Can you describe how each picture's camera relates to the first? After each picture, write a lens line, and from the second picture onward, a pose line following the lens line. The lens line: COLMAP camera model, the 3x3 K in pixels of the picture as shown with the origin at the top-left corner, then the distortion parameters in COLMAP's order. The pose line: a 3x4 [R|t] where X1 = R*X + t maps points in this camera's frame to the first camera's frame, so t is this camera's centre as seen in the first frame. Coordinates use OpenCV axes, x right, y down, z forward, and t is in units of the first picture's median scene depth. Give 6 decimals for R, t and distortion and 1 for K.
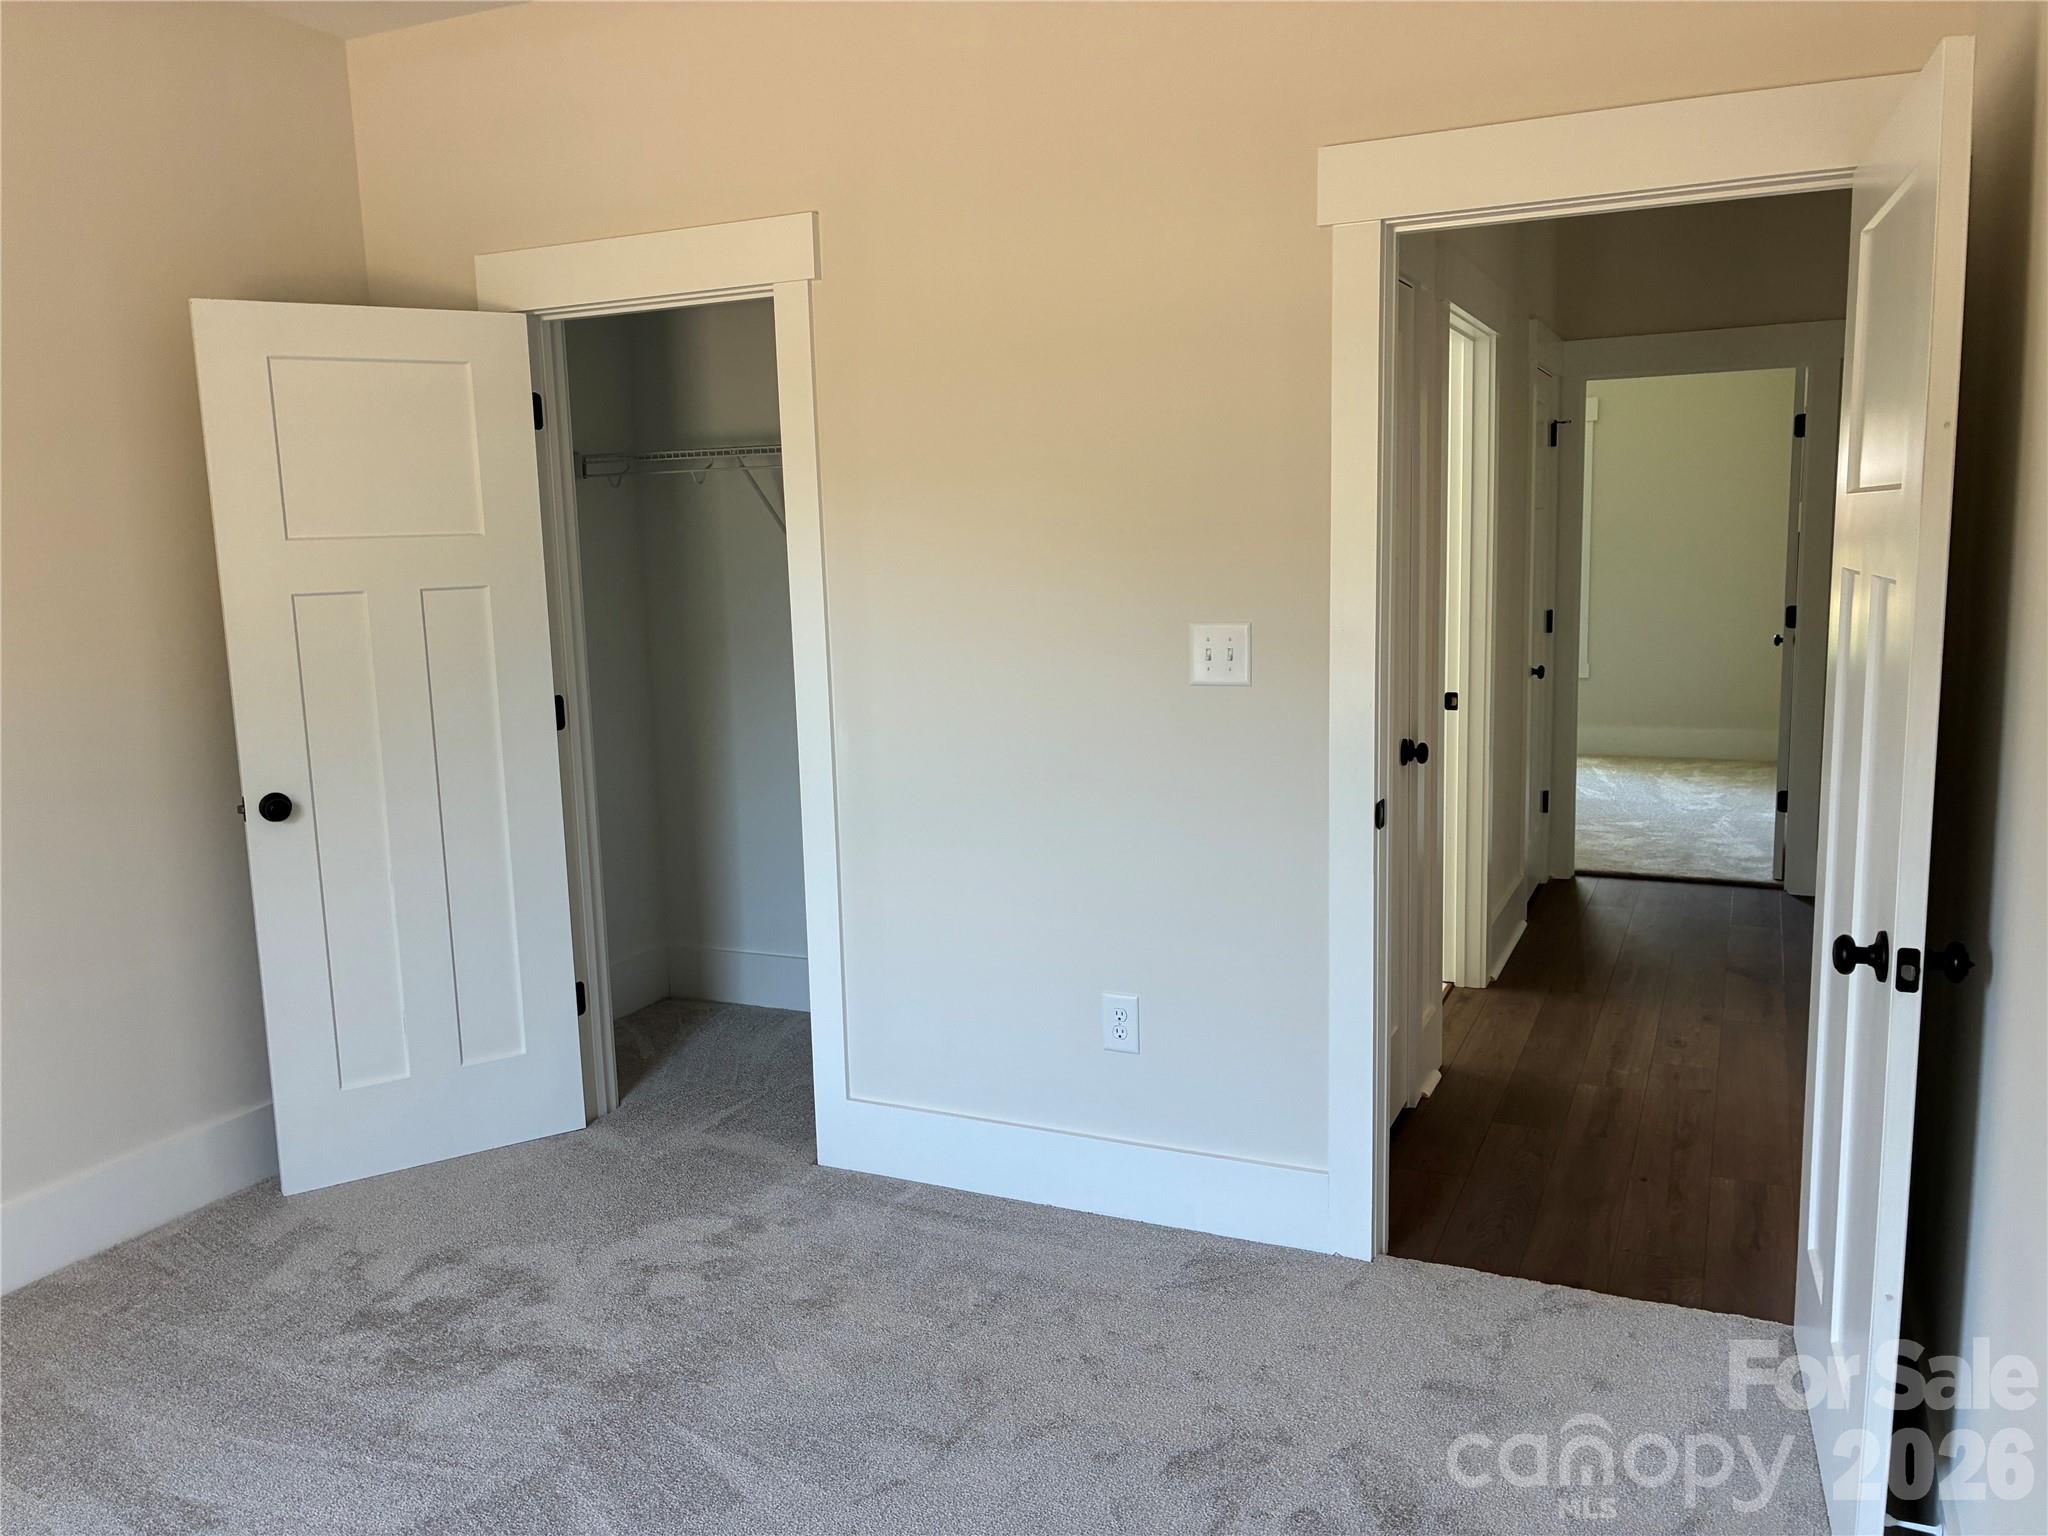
lens RADIAL K [[1542.0, 0, 1012.8], [0, 1542.0, 770.9], [0, 0, 1]] dist [0.044748, -0.054400]
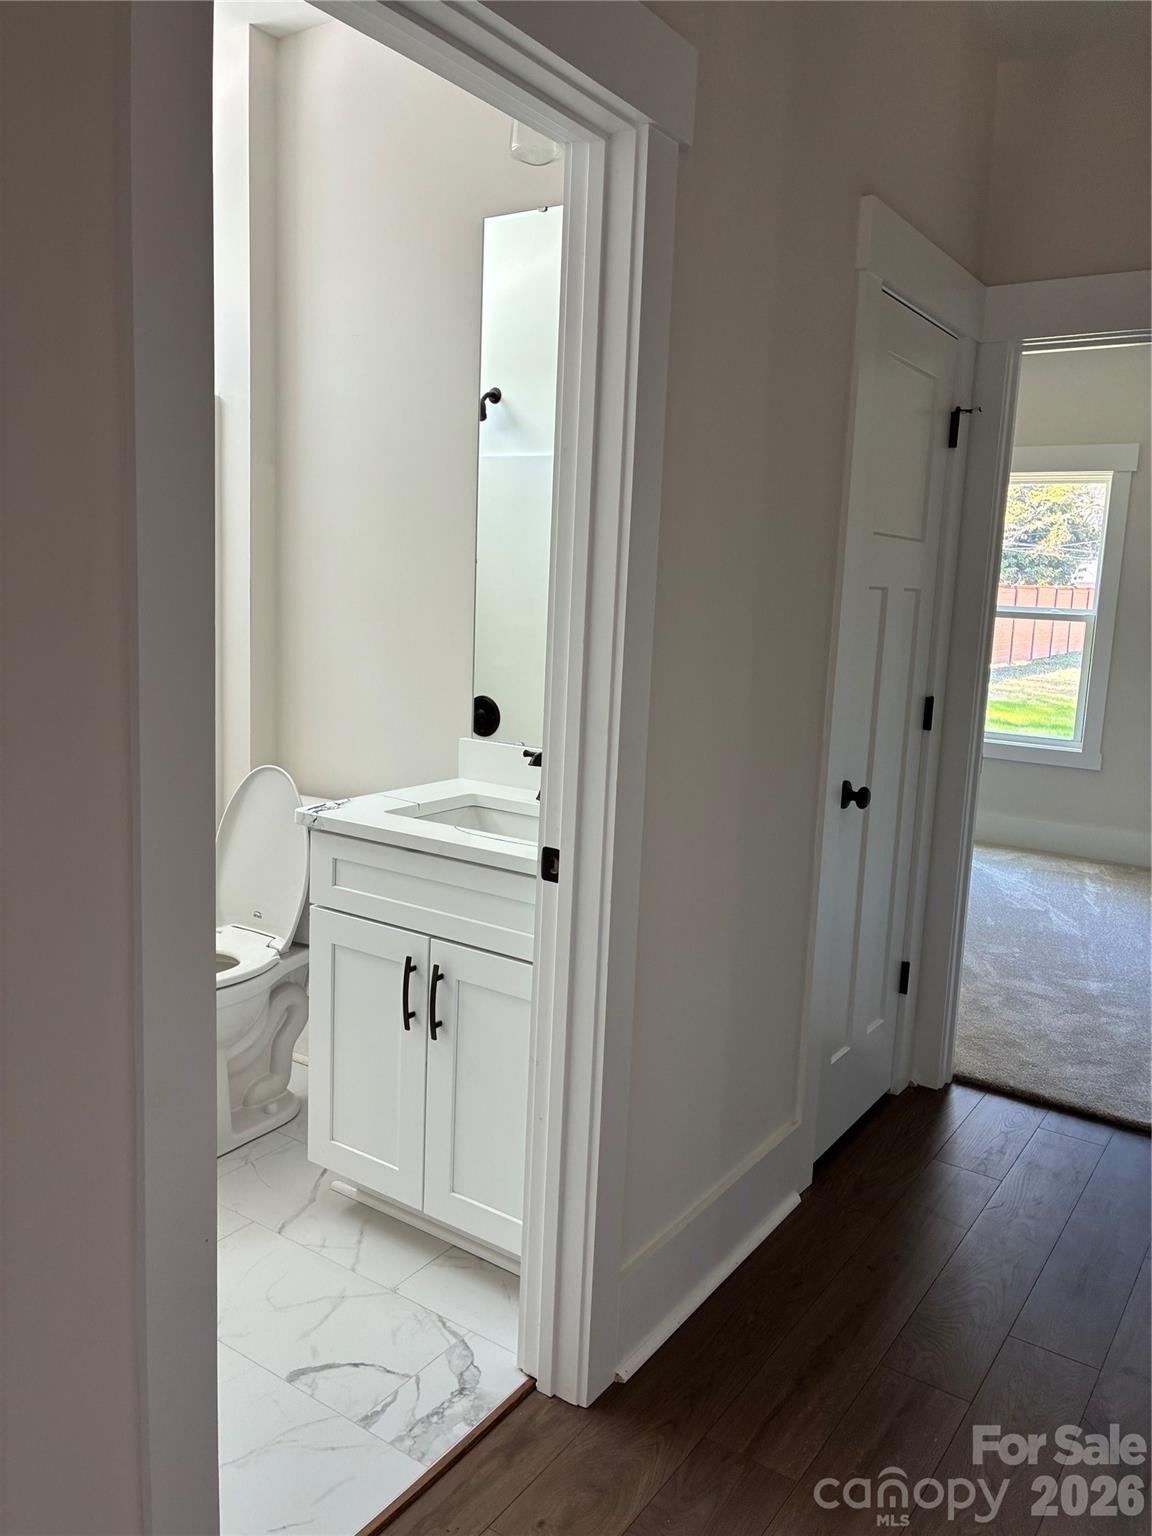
lens RADIAL K [[1156.5, 0, 527.6], [0, 1156.5, 770.2], [0, 0, 1]] dist [0.044748, -0.054400]
pose [[0.981256, 0.092178, -0.169234, 0.269680], [-0.091070, 0.995742, 0.014312, -0.064935], [0.169833, 0.001368, 0.985472, 0.489066]]
